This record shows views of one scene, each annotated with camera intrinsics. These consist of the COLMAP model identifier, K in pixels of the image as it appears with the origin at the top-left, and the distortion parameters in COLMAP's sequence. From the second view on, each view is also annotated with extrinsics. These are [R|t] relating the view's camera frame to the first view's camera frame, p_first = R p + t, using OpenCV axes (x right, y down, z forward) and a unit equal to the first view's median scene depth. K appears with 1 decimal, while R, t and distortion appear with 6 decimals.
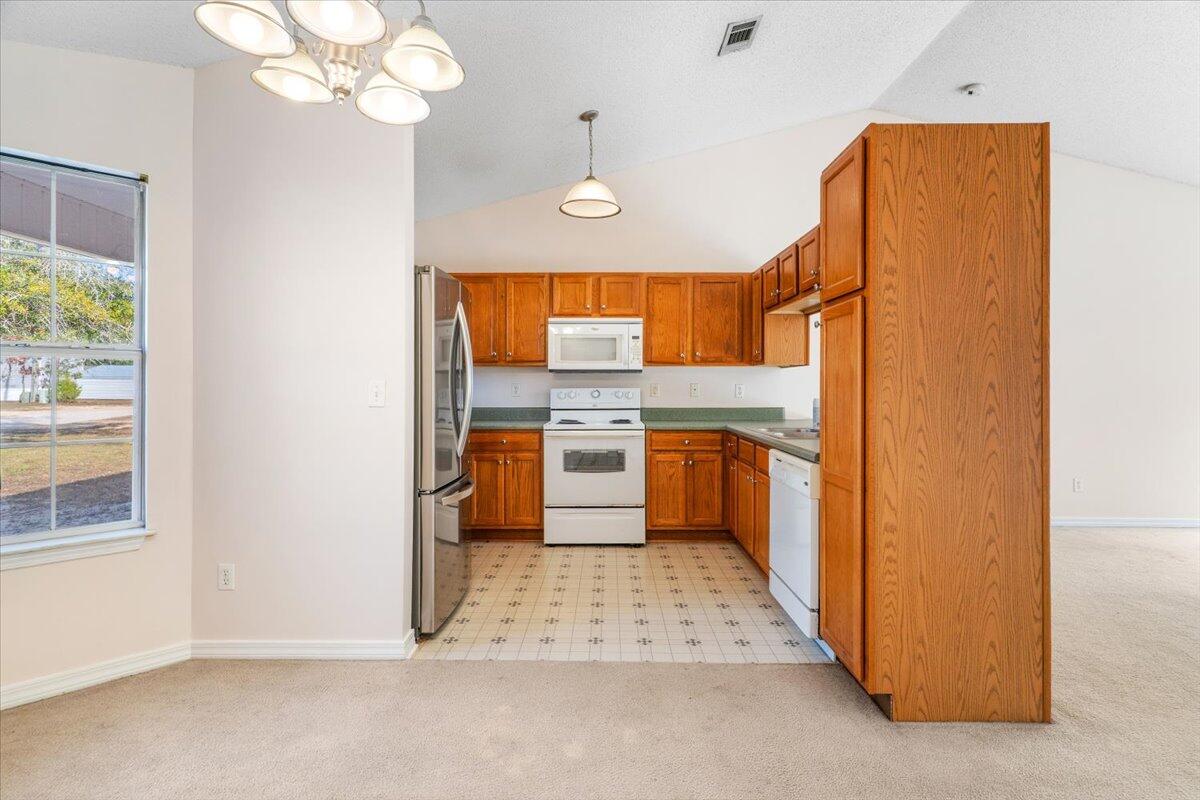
lens RADIAL K [[578.7, 0, 593.5], [0, 578.7, 388.5], [0, 0, 1]] dist [0.003356, 0.001972]
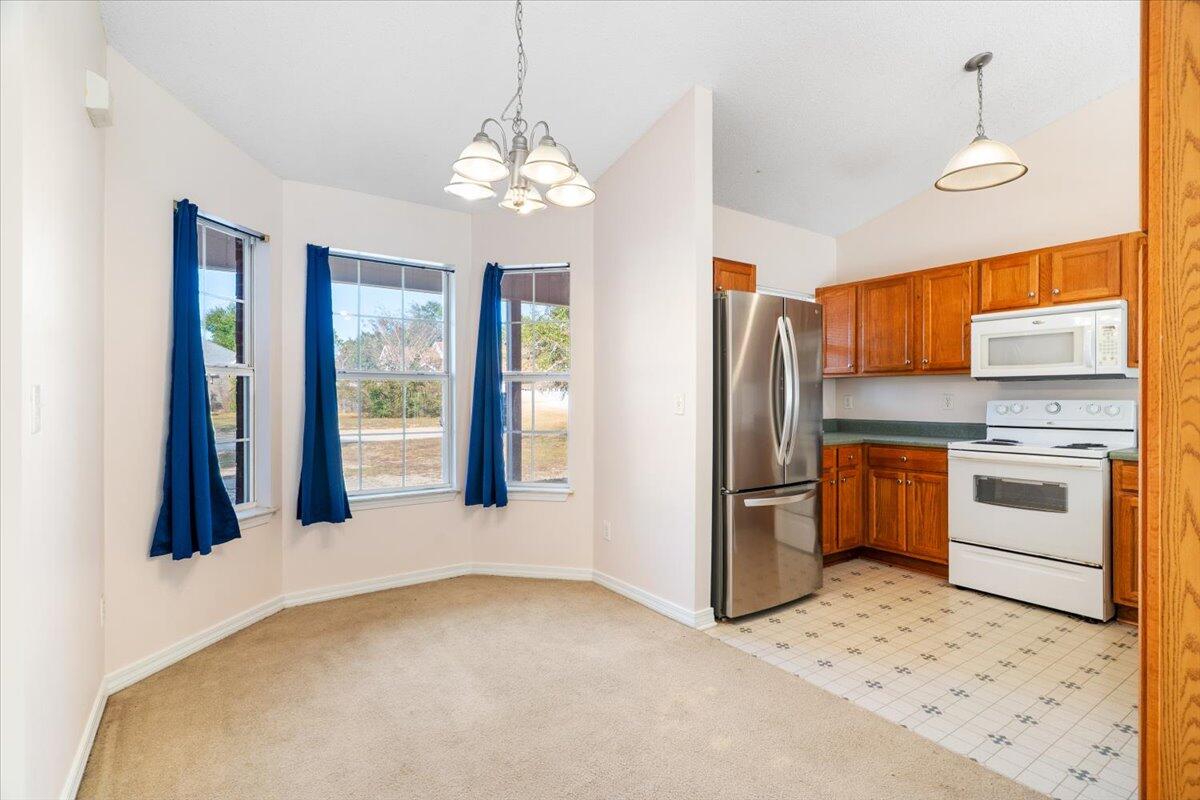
lens RADIAL K [[578.7, 0, 606.1], [0, 578.7, 401.9], [0, 0, 1]] dist [0.003356, 0.001972]
pose [[0.584537, 0.005364, -0.811350, 0.308851], [-0.001960, 0.999985, 0.005199, -0.000990], [0.811365, -0.001449, 0.584538, 0.094654]]
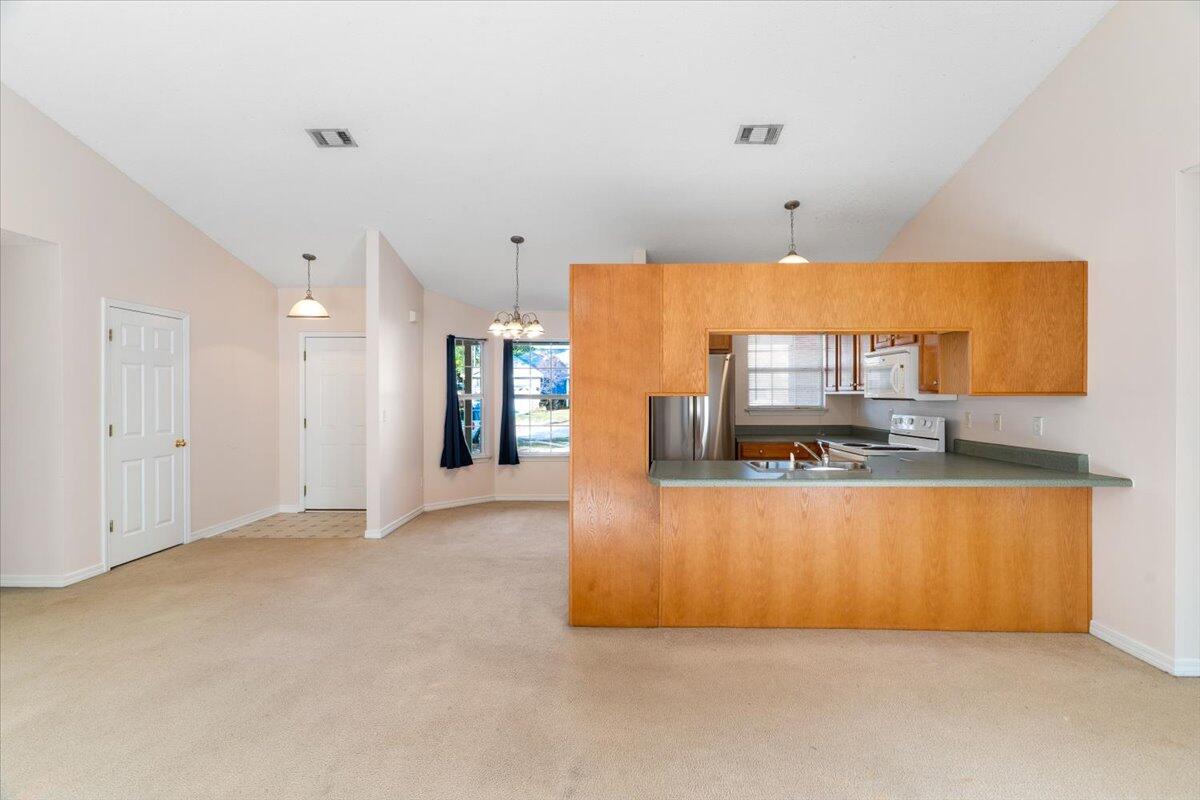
lens RADIAL K [[578.7, 0, 591.9], [0, 578.7, 397.7], [0, 0, 1]] dist [0.003356, 0.001972]
pose [[-0.017511, 0.004977, -0.999834, 1.155203], [-0.000405, 0.999987, 0.004985, -0.041039], [0.999847, 0.000492, -0.017508, 0.510870]]
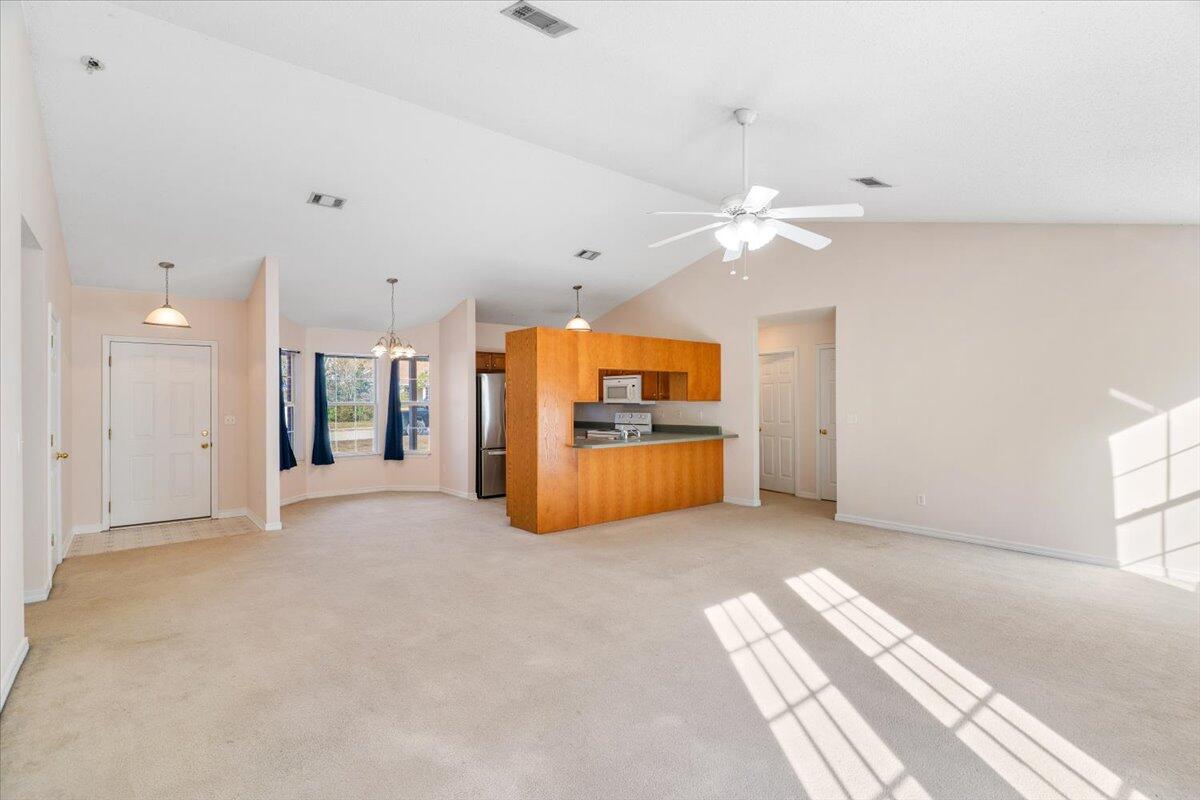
lens RADIAL K [[578.7, 0, 600.1], [0, 578.7, 403.3], [0, 0, 1]] dist [0.003356, 0.001972]
pose [[0.643537, -0.000512, -0.765415, 1.507339], [0.003595, 0.999991, 0.002354, -0.039982], [0.765407, -0.004266, 0.643533, -0.286395]]
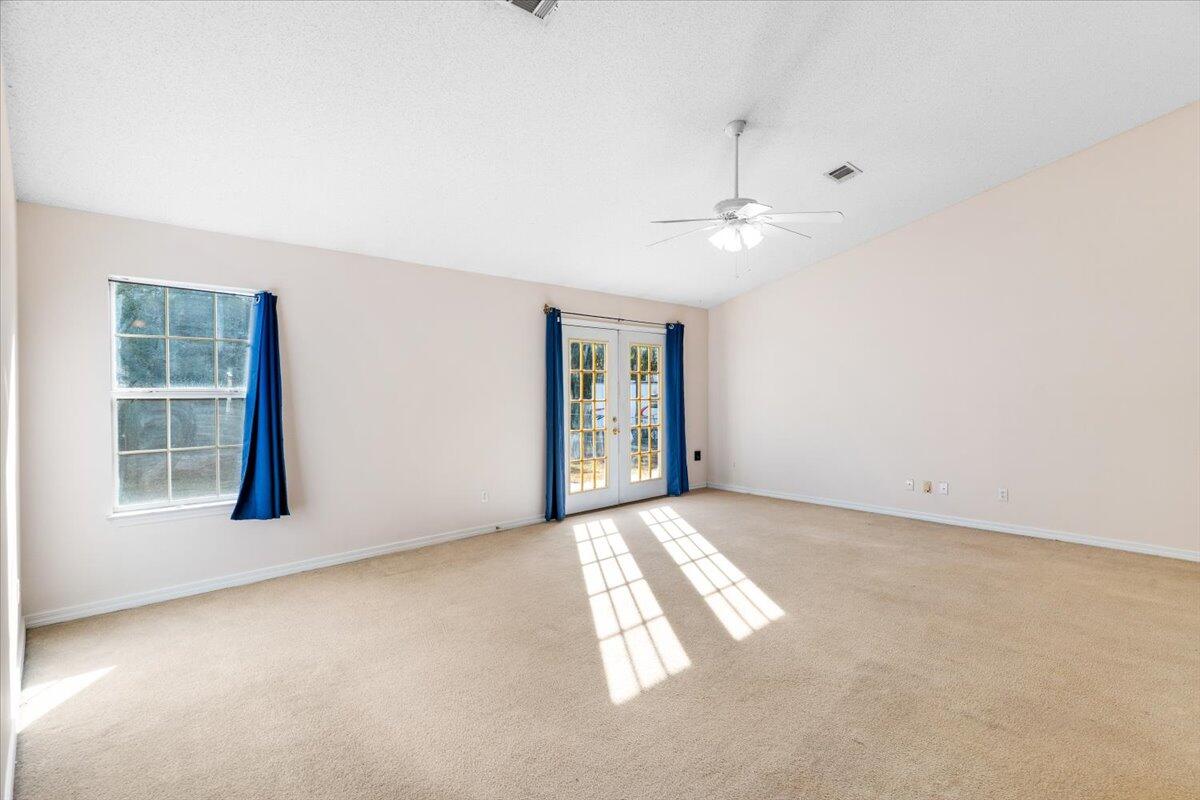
lens RADIAL K [[578.7, 0, 611.2], [0, 578.7, 391.5], [0, 0, 1]] dist [0.003356, 0.001972]
pose [[-0.710378, -0.005158, 0.703801, 0.547094], [0.002936, 0.999943, 0.010291, -0.045968], [-0.703814, 0.009377, -0.710323, 1.131231]]
